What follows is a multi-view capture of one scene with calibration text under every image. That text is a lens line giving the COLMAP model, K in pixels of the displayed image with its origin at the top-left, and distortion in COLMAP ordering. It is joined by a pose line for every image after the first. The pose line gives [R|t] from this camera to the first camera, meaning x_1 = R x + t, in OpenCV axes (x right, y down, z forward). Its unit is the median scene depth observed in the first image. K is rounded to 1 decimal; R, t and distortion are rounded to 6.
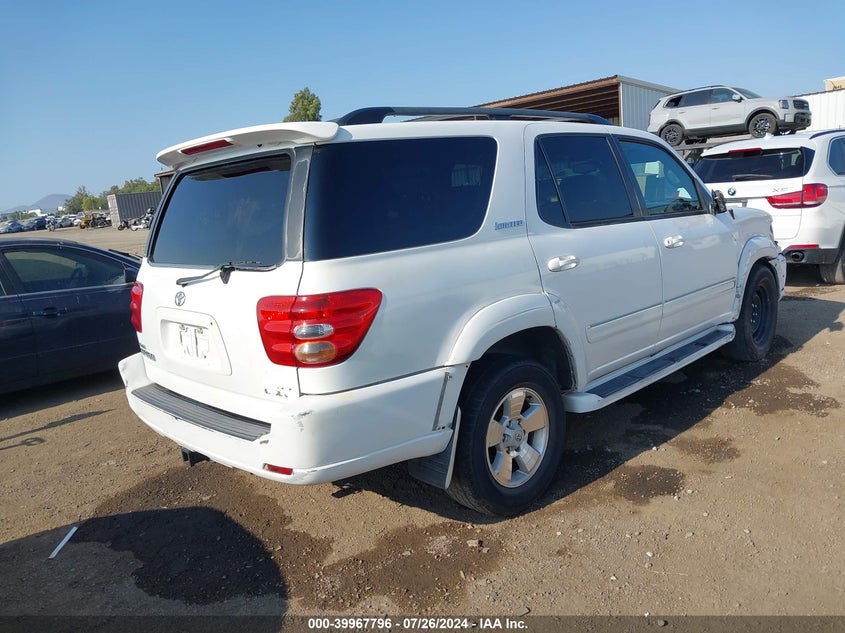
lens RADIAL K [[659.1, 0, 422.5], [0, 659.1, 316.5], [0, 0, 1]] dist [0.002232, 0.000999]
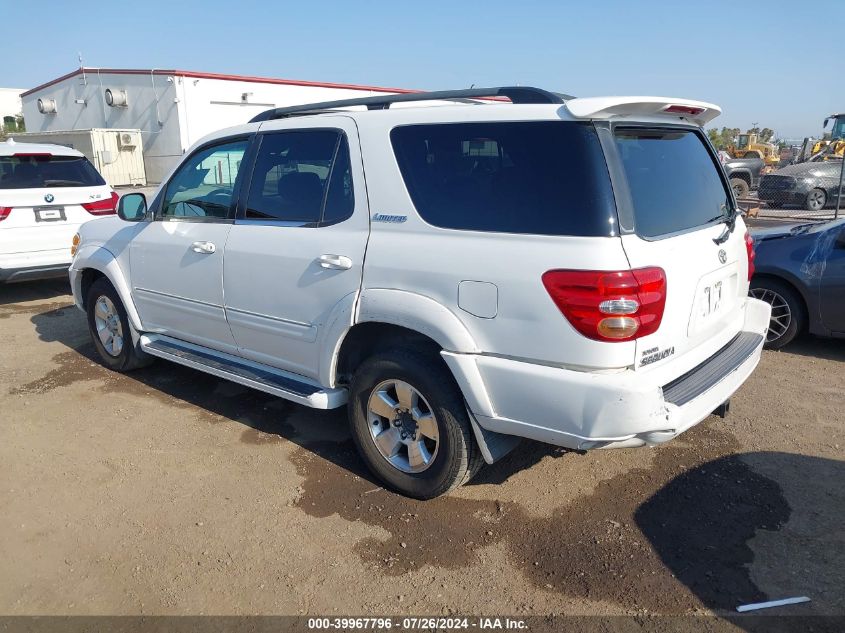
lens RADIAL K [[625.1, 0, 422.5], [0, 625.1, 316.5], [0, 0, 1]] dist [0.042787, 0.002302]
pose [[-0.078695, -0.170671, 0.982181, -0.979321], [0.200606, 0.962371, 0.183302, -0.173999], [-0.976506, 0.211456, -0.041496, 1.113998]]
